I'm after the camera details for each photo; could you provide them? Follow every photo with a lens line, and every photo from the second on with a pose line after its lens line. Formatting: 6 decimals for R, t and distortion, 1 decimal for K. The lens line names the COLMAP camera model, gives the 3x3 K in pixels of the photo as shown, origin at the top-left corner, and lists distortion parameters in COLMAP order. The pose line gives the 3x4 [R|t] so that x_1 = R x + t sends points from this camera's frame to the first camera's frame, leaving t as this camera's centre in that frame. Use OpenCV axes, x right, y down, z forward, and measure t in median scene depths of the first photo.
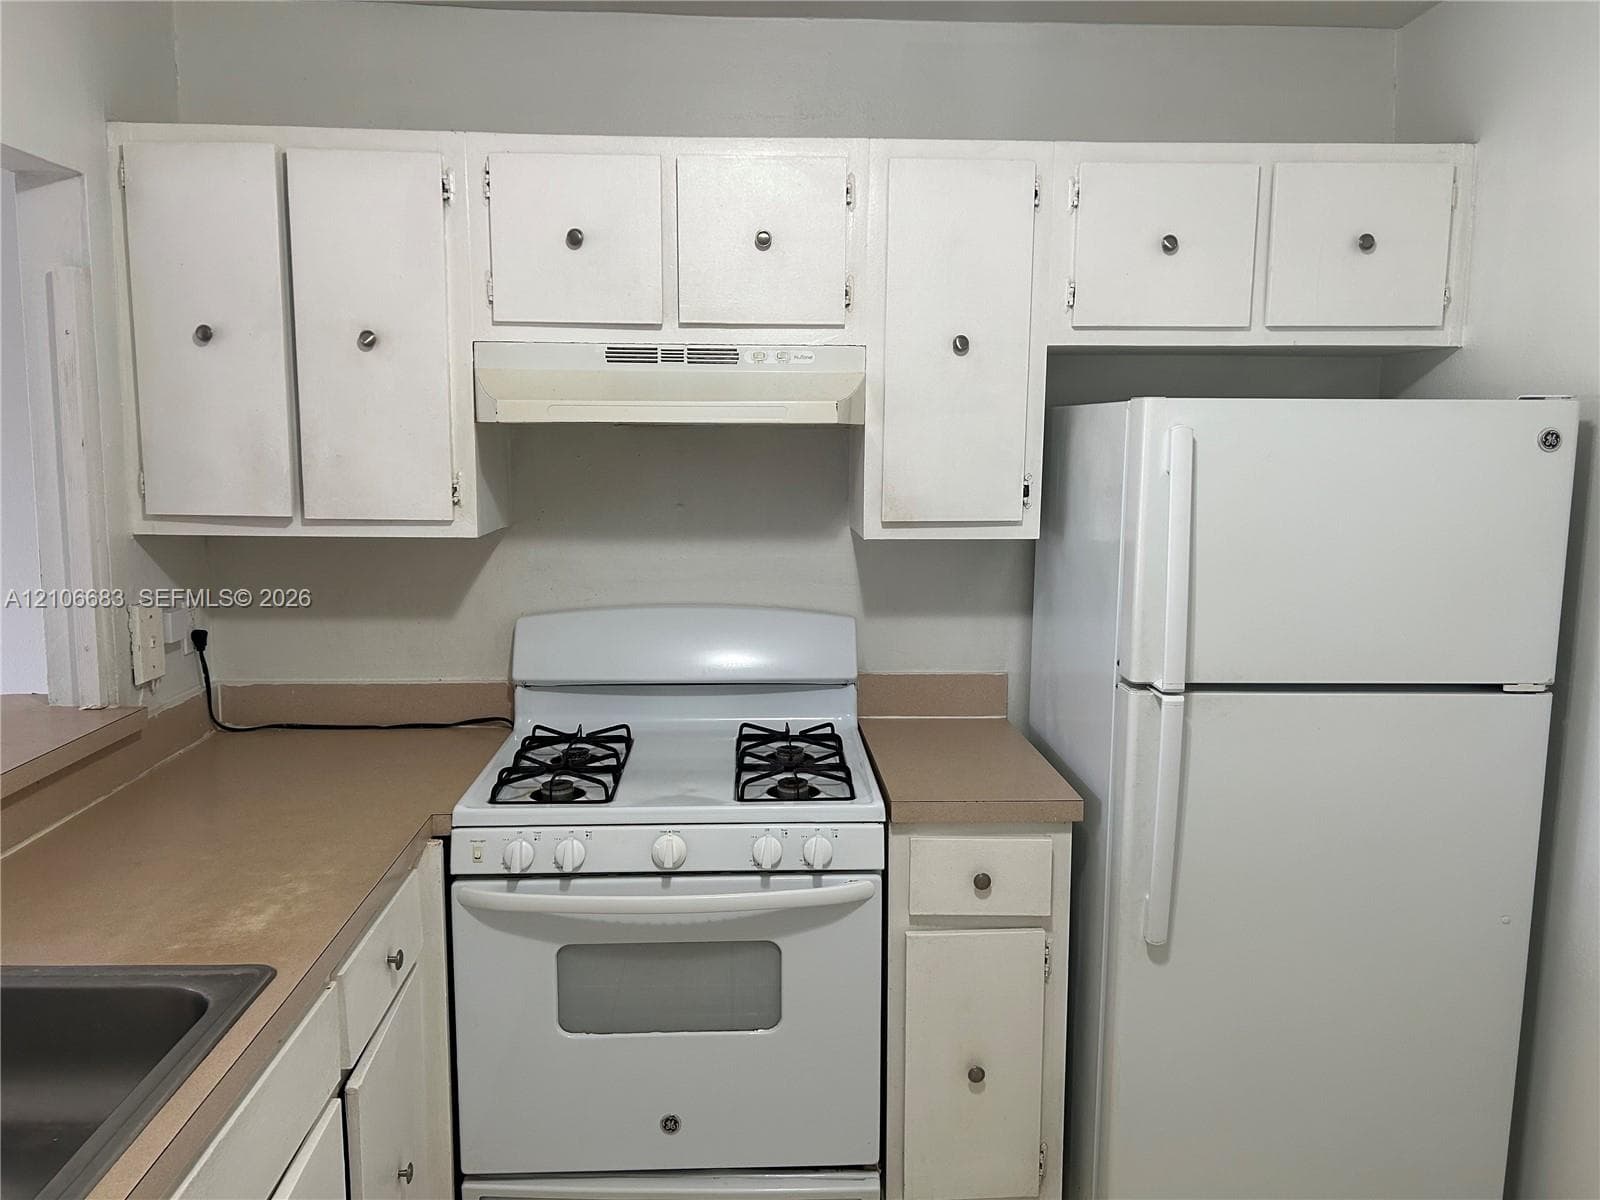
lens RADIAL K [[1193.5, 0, 793.2], [0, 1193.5, 596.4], [0, 0, 1]] dist [0.039919, -0.048883]
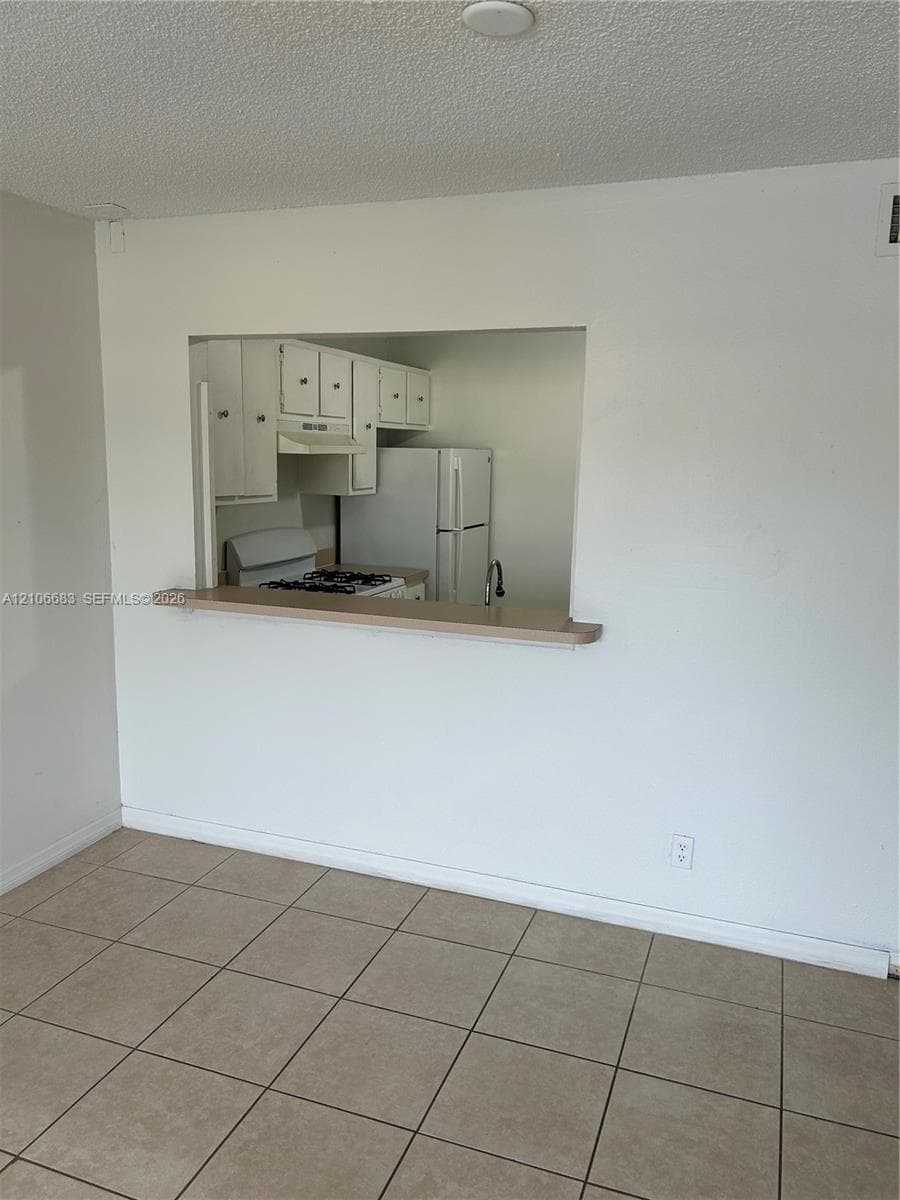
lens RADIAL K [[895.1, 0, 450.1], [0, 895.1, 601.4], [0, 0, 1]] dist [0.039919, -0.048883]
pose [[0.386885, -0.149184, 0.909980, -1.850767], [0.113294, 0.987040, 0.113650, -0.016020], [-0.915142, 0.059126, 0.398772, -0.024821]]
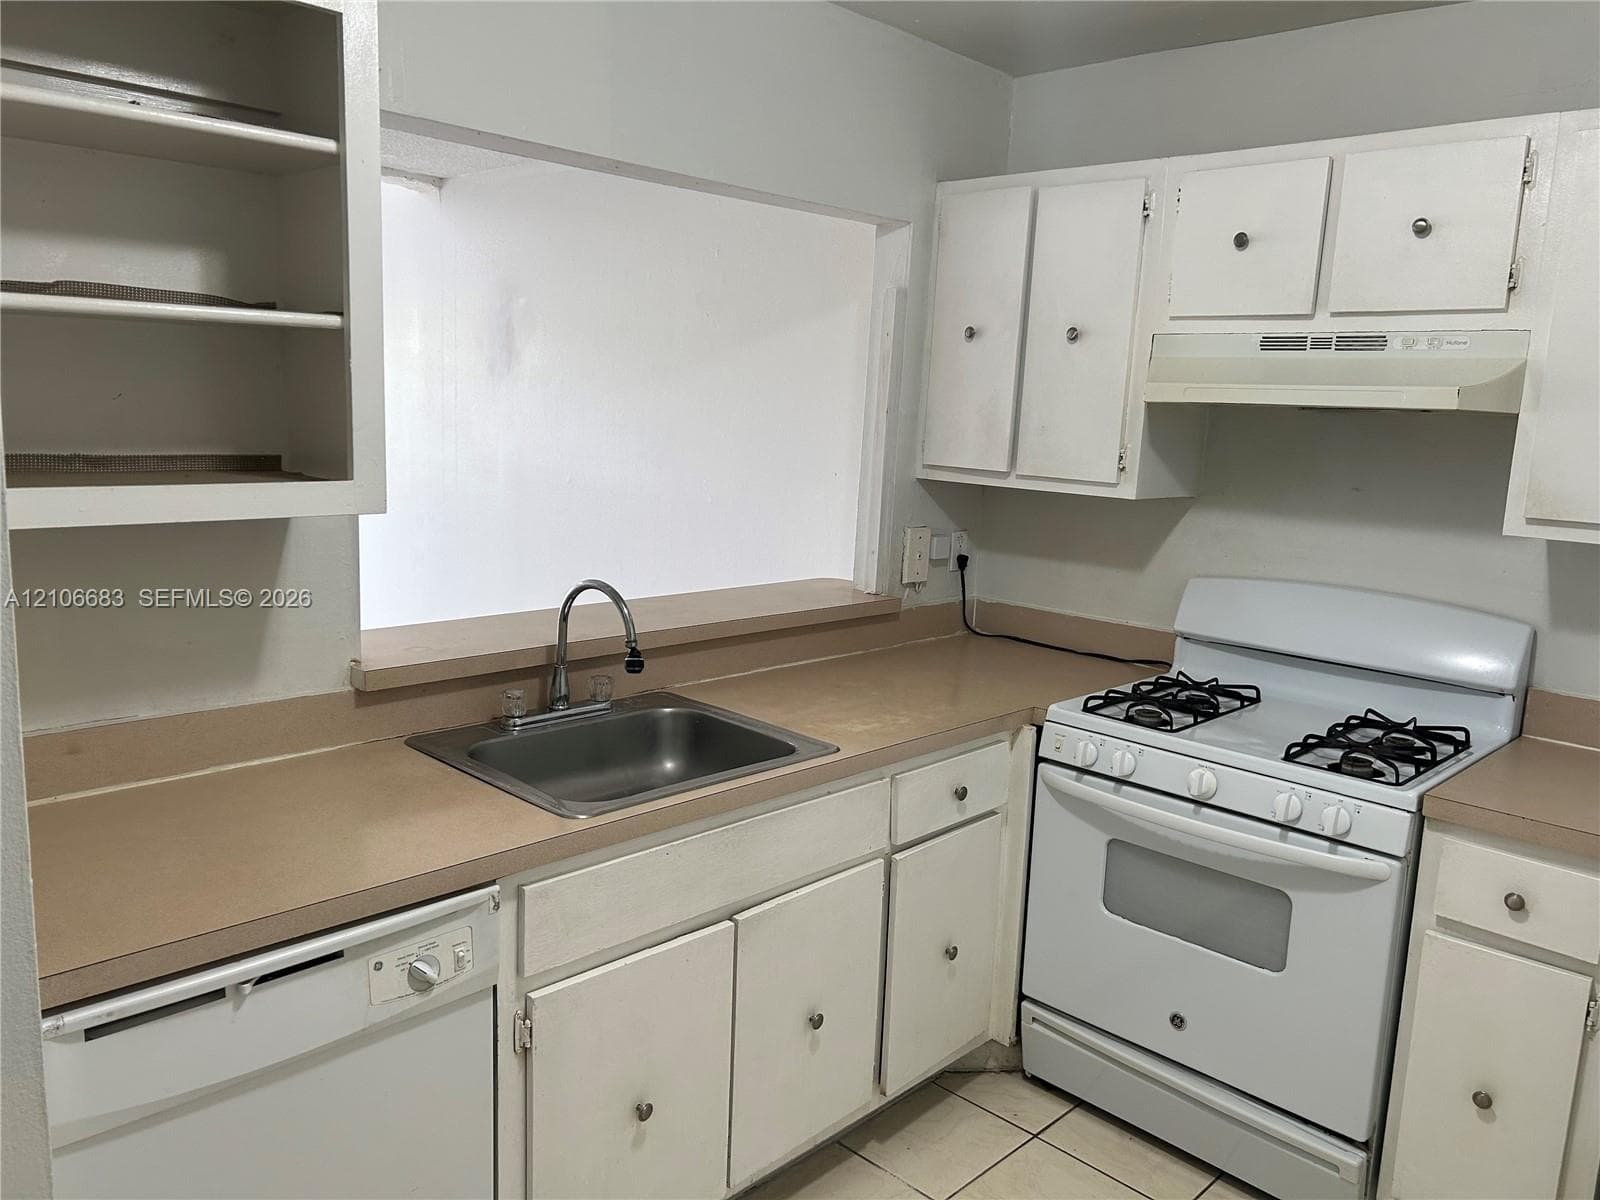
lens RADIAL K [[1193.5, 0, 776.7], [0, 1193.5, 614.0], [0, 0, 1]] dist [0.039919, -0.048883]
pose [[0.672931, 0.152245, -0.723868, 0.389417], [-0.138595, 0.987210, 0.078789, 0.019457], [0.726605, 0.047305, 0.685425, -0.074375]]
